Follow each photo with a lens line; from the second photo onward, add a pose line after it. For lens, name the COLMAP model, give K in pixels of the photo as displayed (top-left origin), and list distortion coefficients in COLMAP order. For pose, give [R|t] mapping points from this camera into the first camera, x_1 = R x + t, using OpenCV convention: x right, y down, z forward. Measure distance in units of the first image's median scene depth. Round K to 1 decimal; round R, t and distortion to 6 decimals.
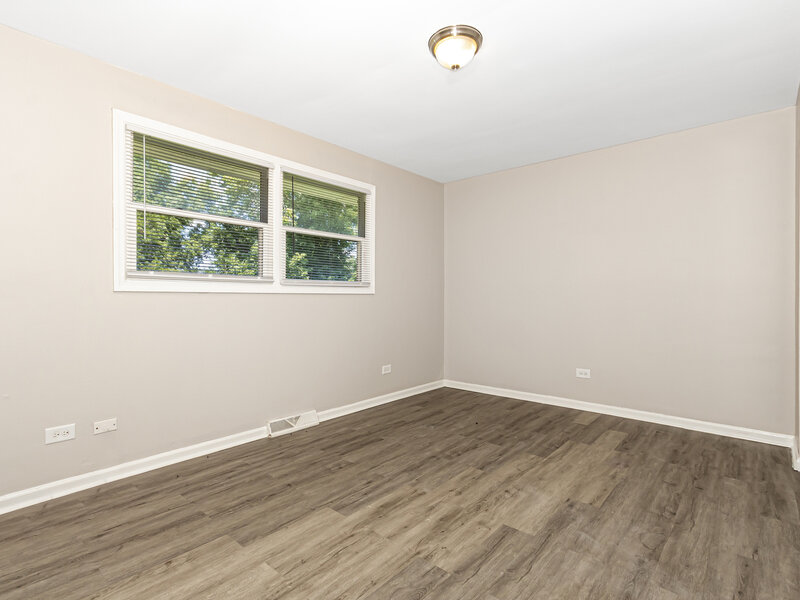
lens RADIAL K [[418.2, 0, 396.3], [0, 418.2, 296.4], [0, 0, 1]] dist [0.005743, -0.000859]
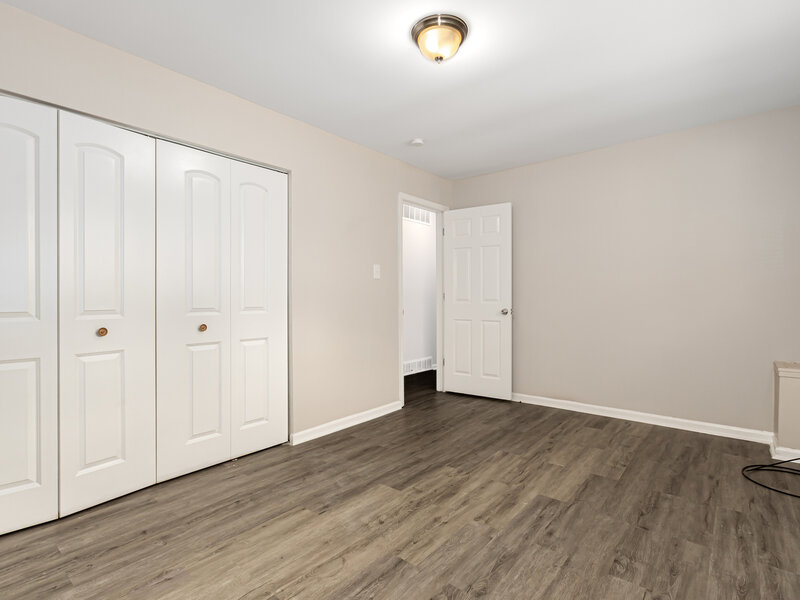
lens RADIAL K [[418.2, 0, 396.3], [0, 418.2, 296.4], [0, 0, 1]] dist [0.005743, -0.000859]
pose [[-0.999743, 0.005361, -0.022023, 0.263312], [0.005402, 0.999984, -0.001789, -0.000064], [0.022013, -0.001907, -0.999756, 1.966873]]
